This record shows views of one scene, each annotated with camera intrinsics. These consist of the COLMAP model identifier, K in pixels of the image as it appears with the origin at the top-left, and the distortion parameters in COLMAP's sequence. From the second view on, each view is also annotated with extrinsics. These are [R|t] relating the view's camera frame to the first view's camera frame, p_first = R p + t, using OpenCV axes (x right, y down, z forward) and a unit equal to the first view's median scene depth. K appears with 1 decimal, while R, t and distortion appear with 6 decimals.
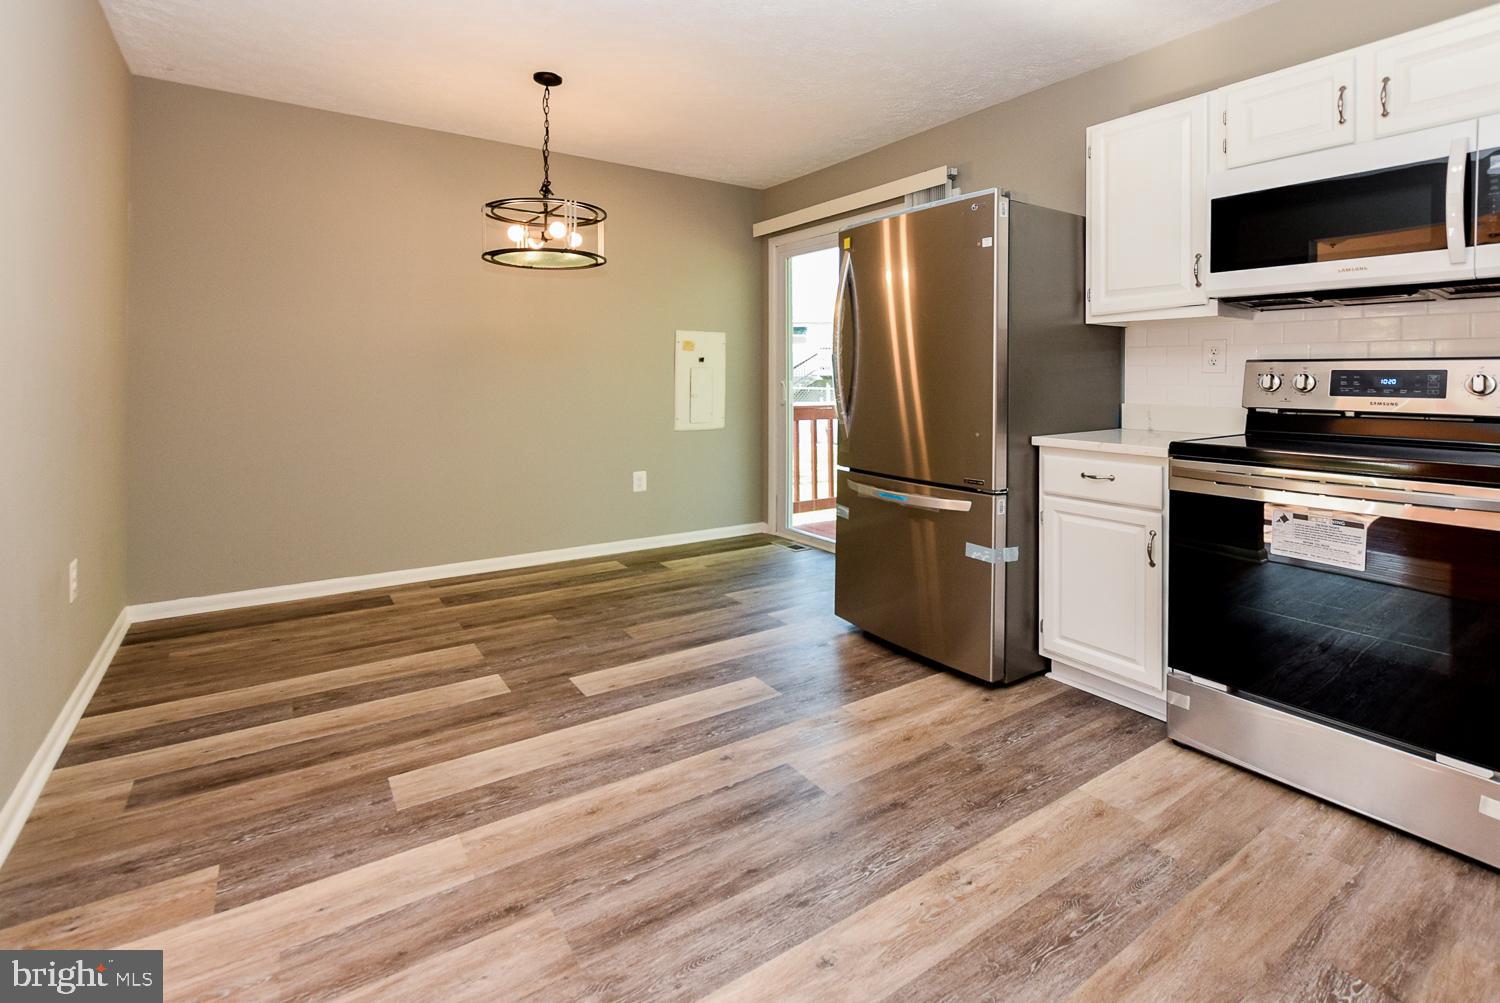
lens RADIAL K [[697.7, 0, 724.2], [0, 697.7, 362.1], [0, 0, 1]] dist [-0.003481, -0.000421]
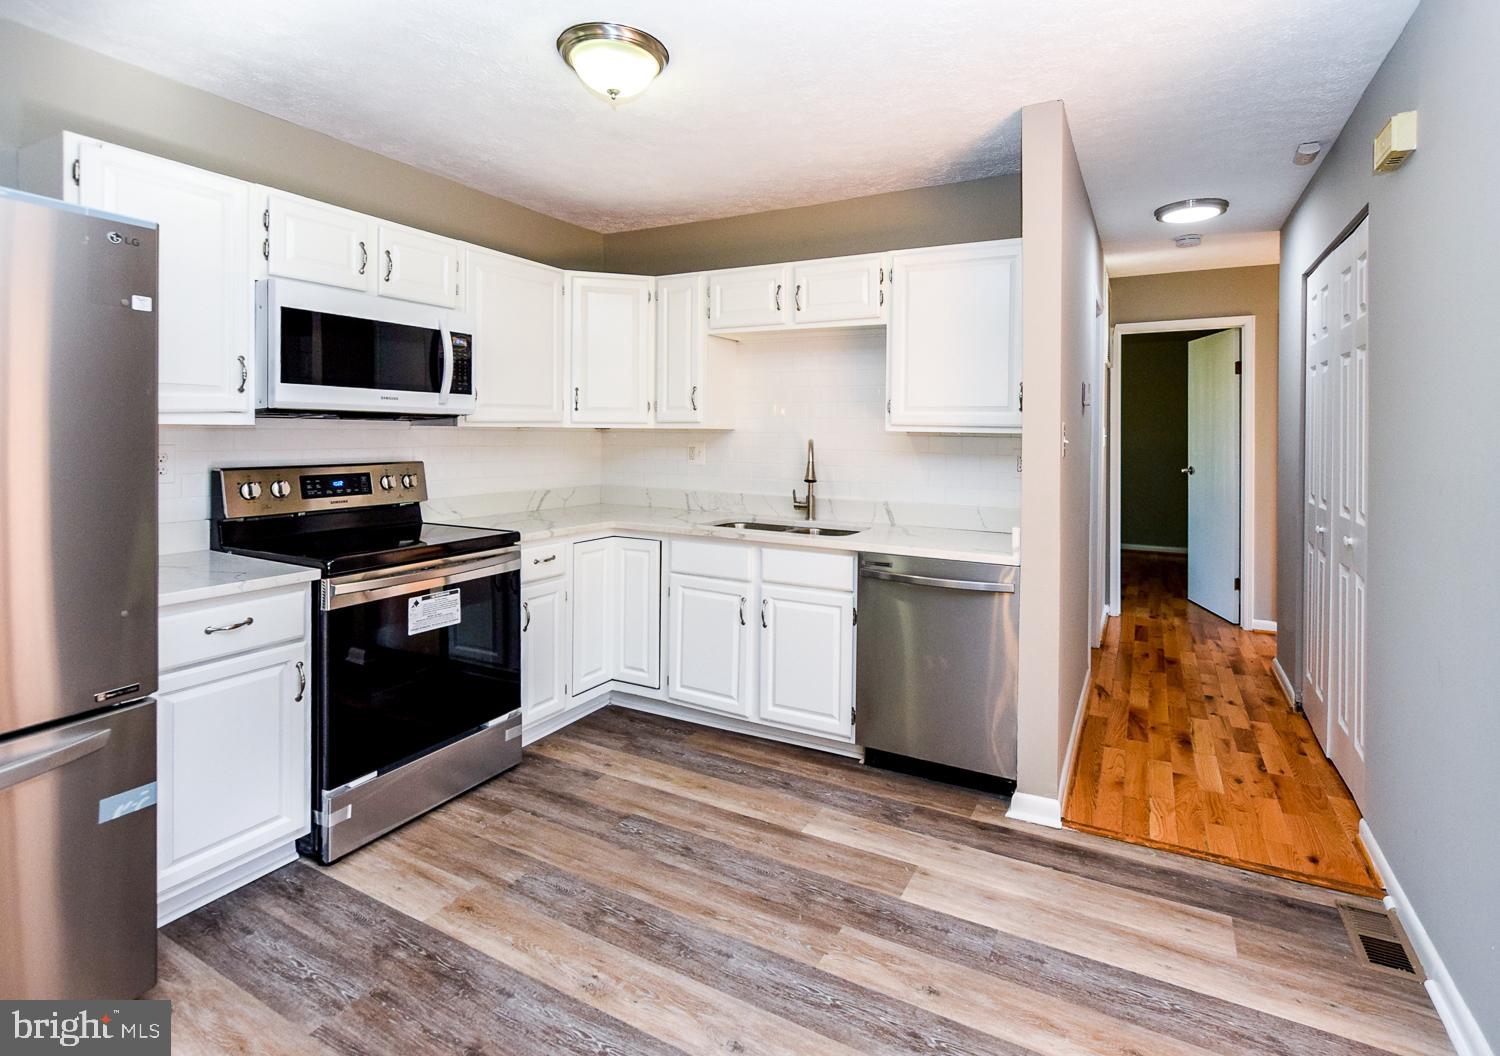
lens RADIAL K [[748.1, 0, 780.5], [0, 748.1, 434.1], [0, 0, 1]] dist [-0.008826, 0.003039]
pose [[-0.501711, -0.017002, 0.864868, -0.645090], [-0.027779, 0.999608, 0.003536, -0.095712], [-0.864589, -0.022251, -0.501987, 1.101194]]
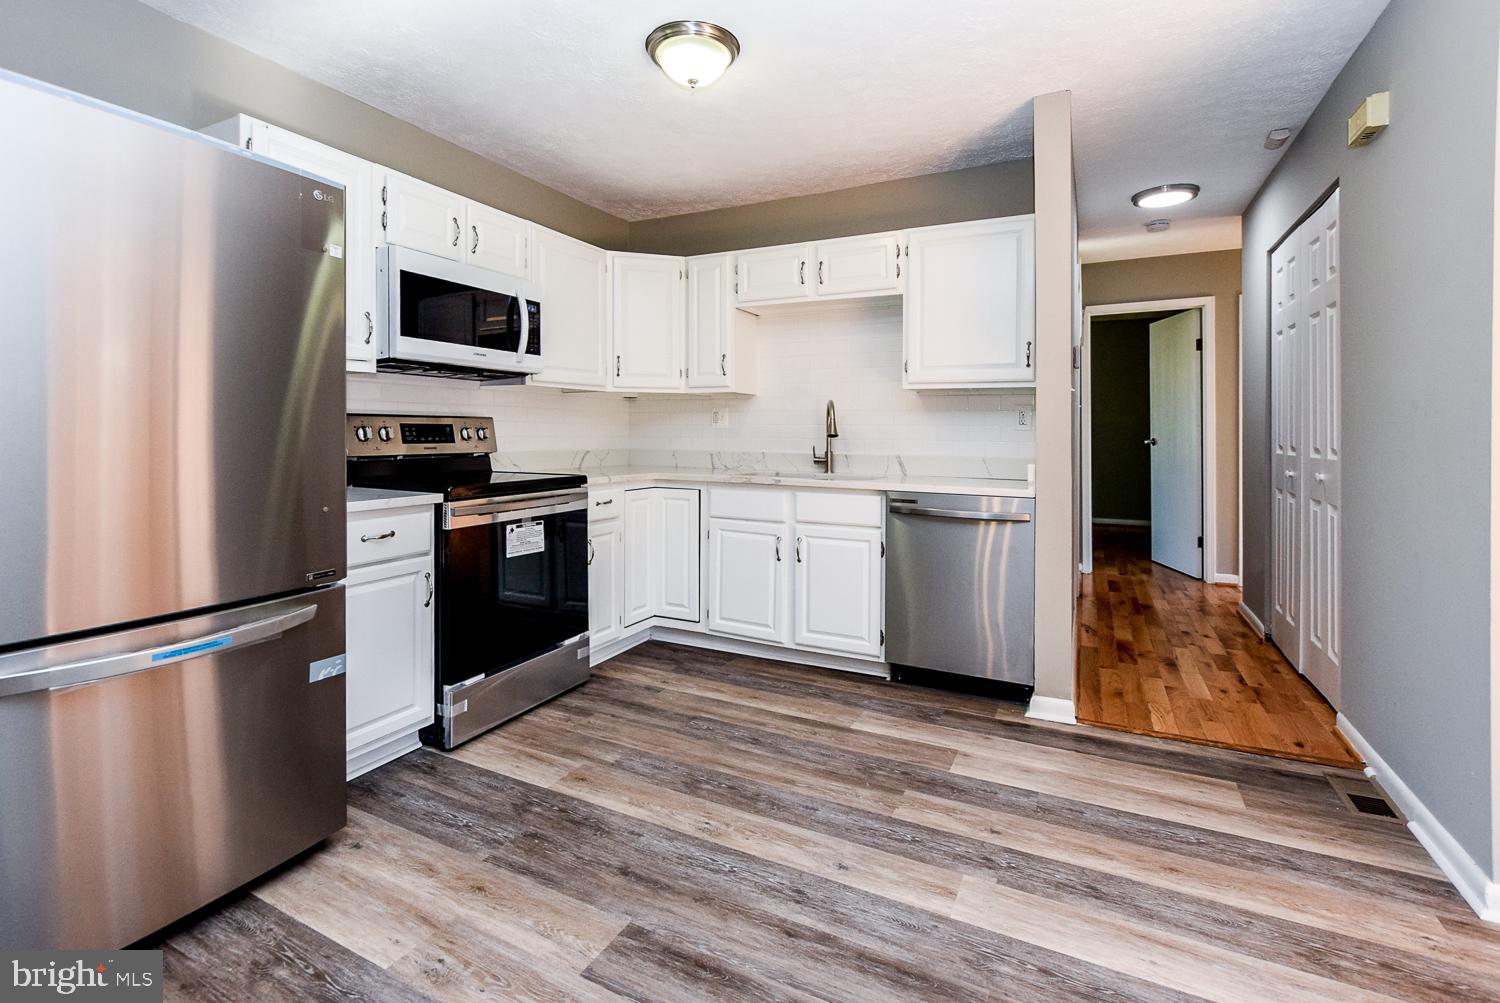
lens RADIAL K [[718.9, 0, 730.4], [0, 718.9, 432.5], [0, 0, 1]] dist [-0.013174, 0.005460]
pose [[-0.502101, -0.010227, 0.864749, -0.661040], [-0.022526, 0.999745, -0.001256, 0.018694], [-0.864516, -0.020110, -0.502203, 1.337197]]
